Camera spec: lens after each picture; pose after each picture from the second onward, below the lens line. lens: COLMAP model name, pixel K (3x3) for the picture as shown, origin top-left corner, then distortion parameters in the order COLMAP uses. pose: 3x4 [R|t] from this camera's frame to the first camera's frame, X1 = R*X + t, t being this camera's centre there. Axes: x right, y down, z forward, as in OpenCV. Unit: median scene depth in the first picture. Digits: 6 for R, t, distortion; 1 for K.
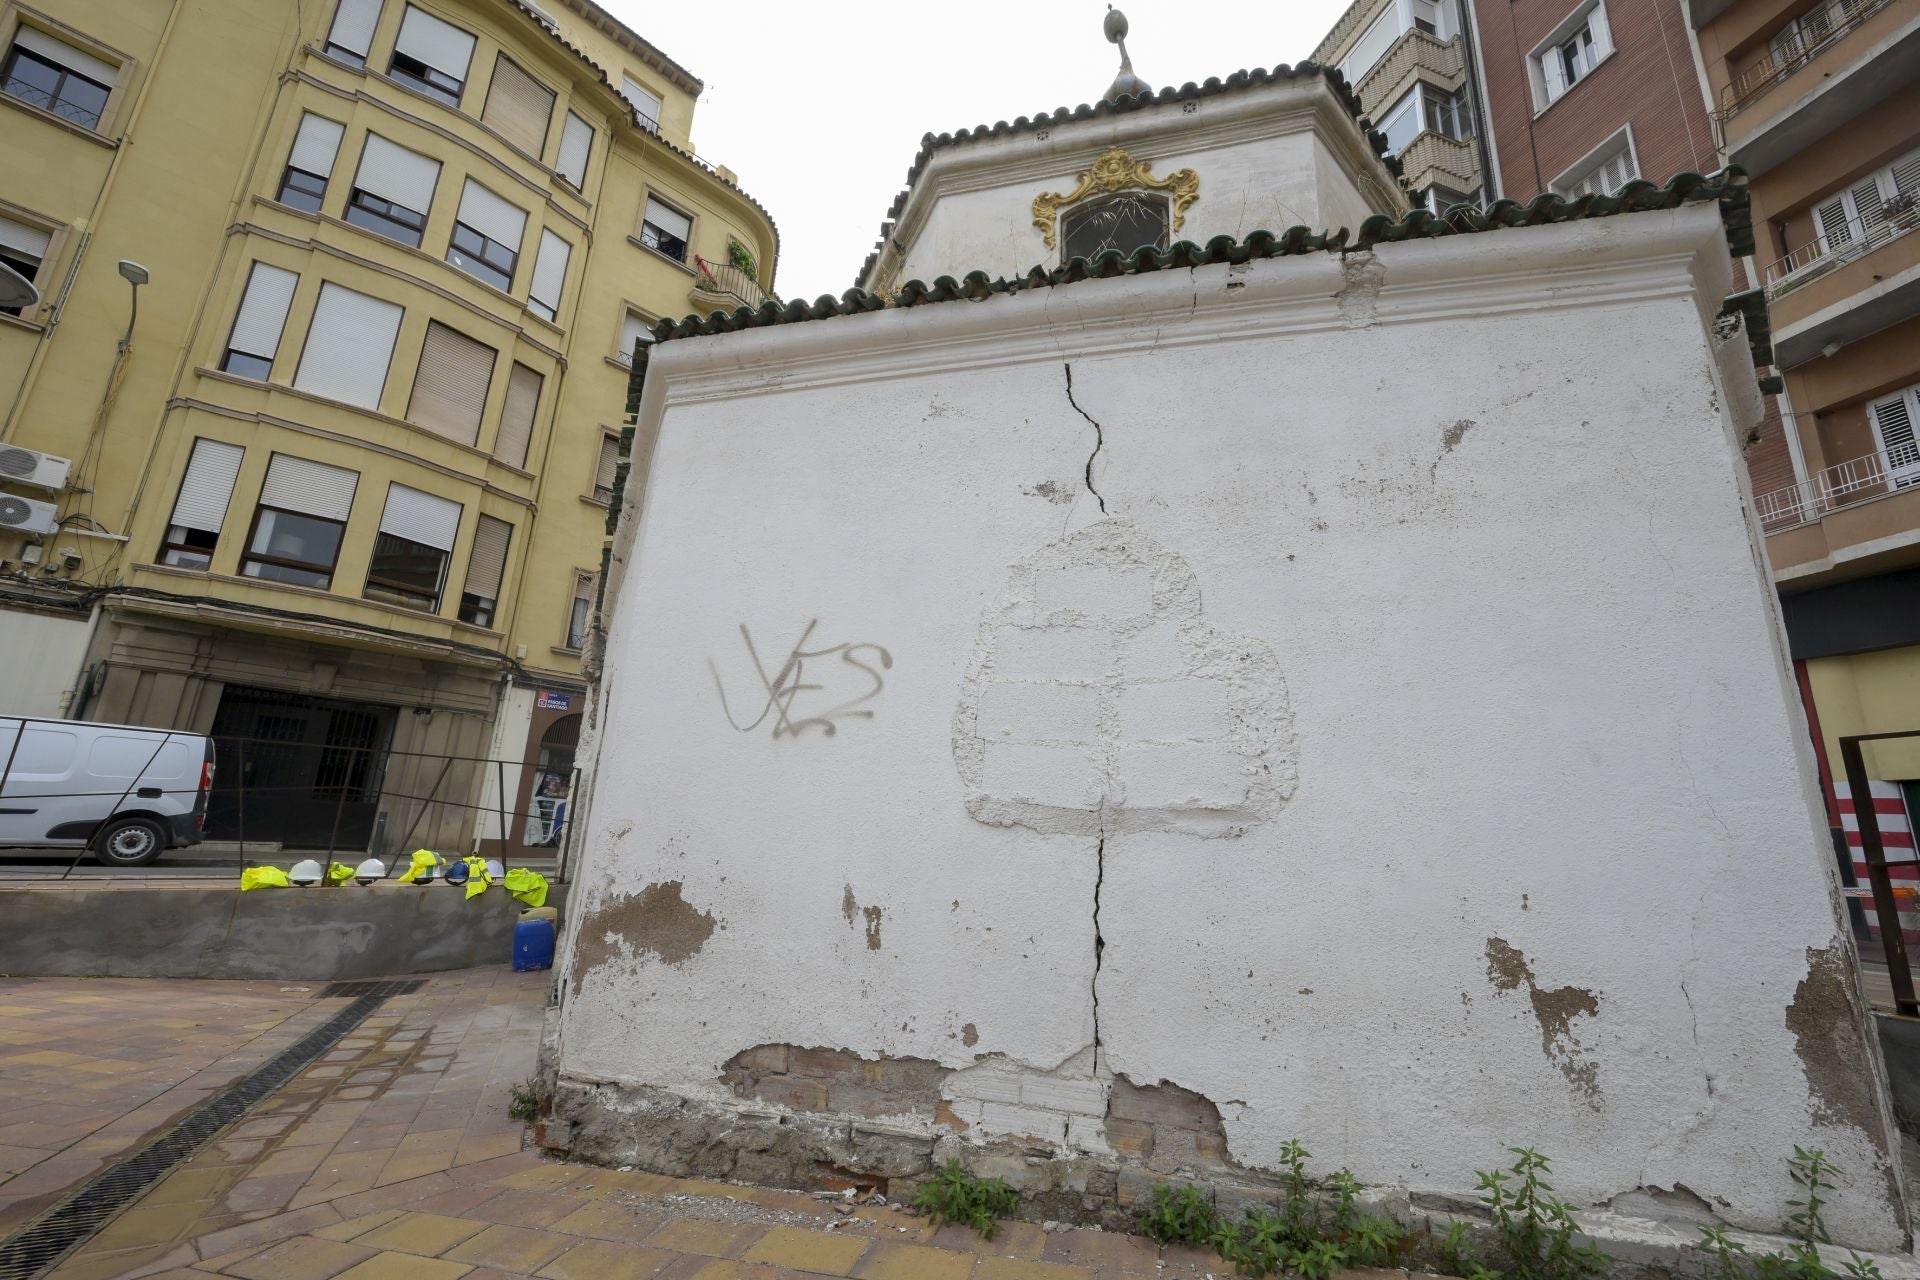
lens RADIAL K [[786.6, 0, 959.3], [0, 786.6, 641.6], [0, 0, 1]] dist [-0.001416, 0.000320]
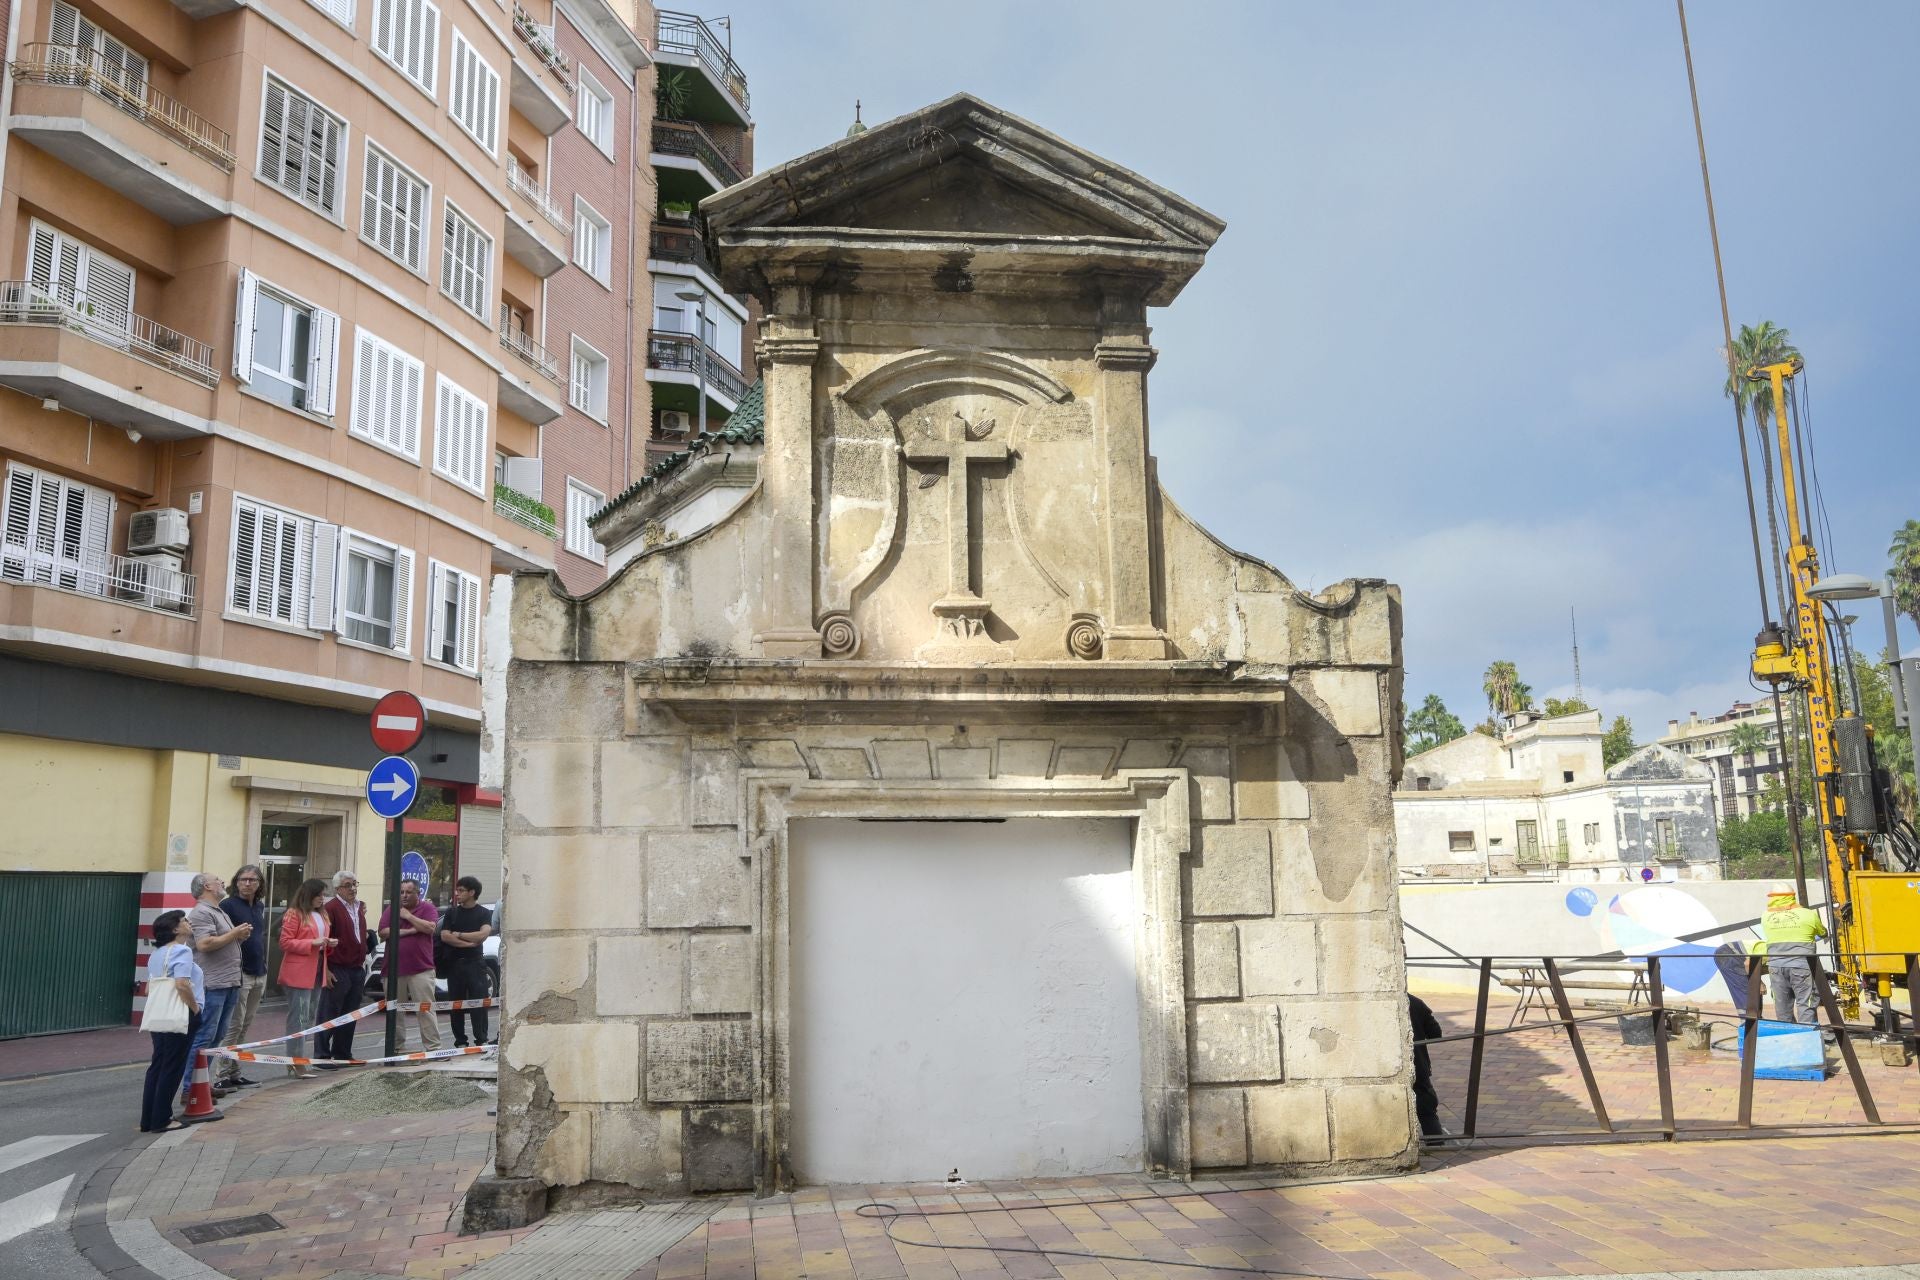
lens RADIAL K [[1281.8, 0, 894.1], [0, 1281.8, 688.2], [0, 0, 1]] dist [-0.004851, -0.002270]
pose [[-0.781438, 0.065644, 0.620520, -0.521447], [-0.180411, 0.928209, -0.325391, 0.226603], [-0.597332, -0.366222, -0.713496, 1.285927]]
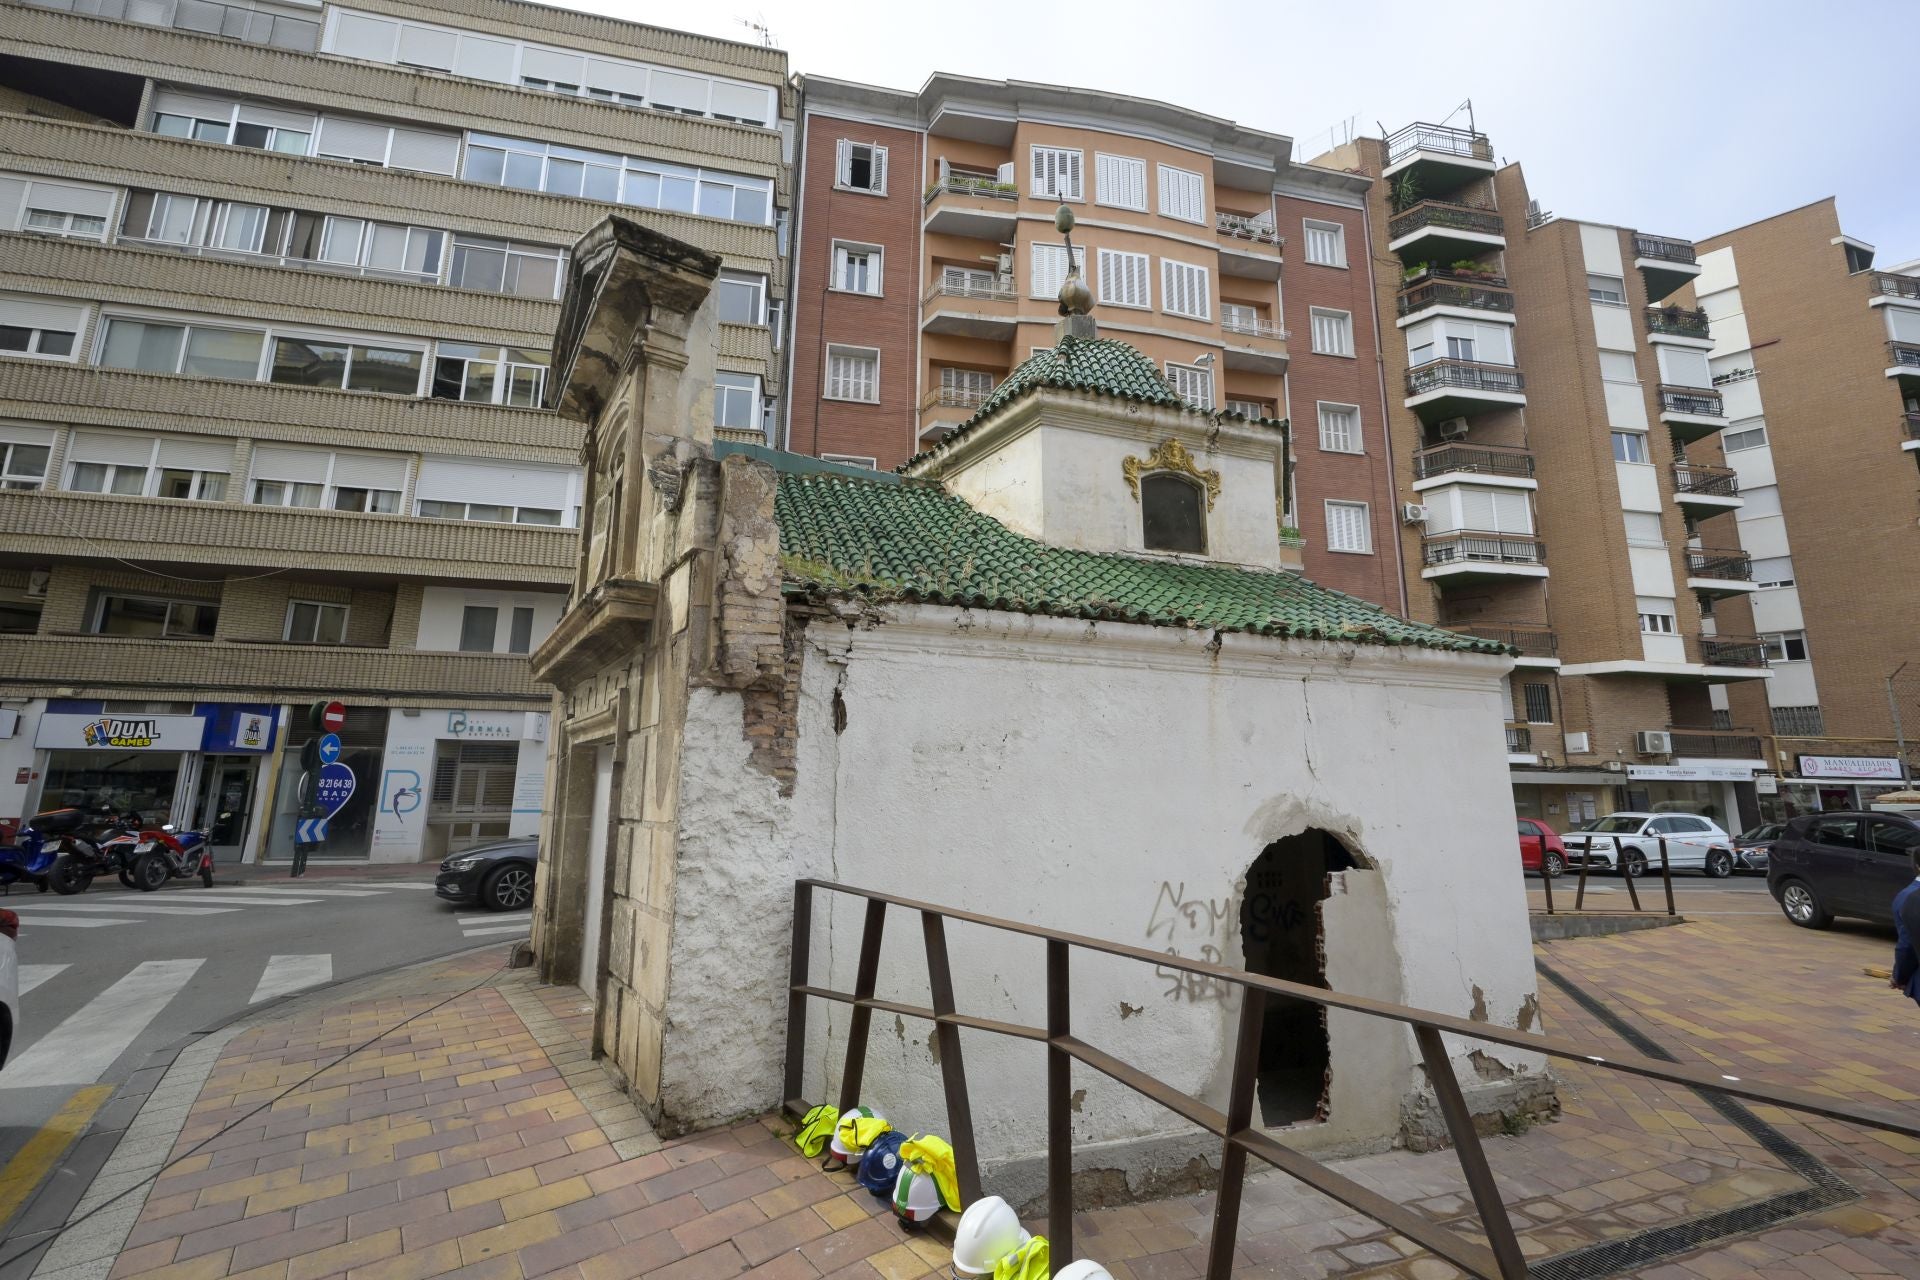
lens RADIAL K [[766.4, 0, 974.5], [0, 766.4, 650.5], [0, 0, 1]] dist [0.000405, -0.000213]
pose [[0.129552, 0.144222, 0.981028, -0.637245], [-0.257259, 0.960376, -0.107213, 0.025993], [-0.957619, -0.238489, 0.161521, 0.544589]]
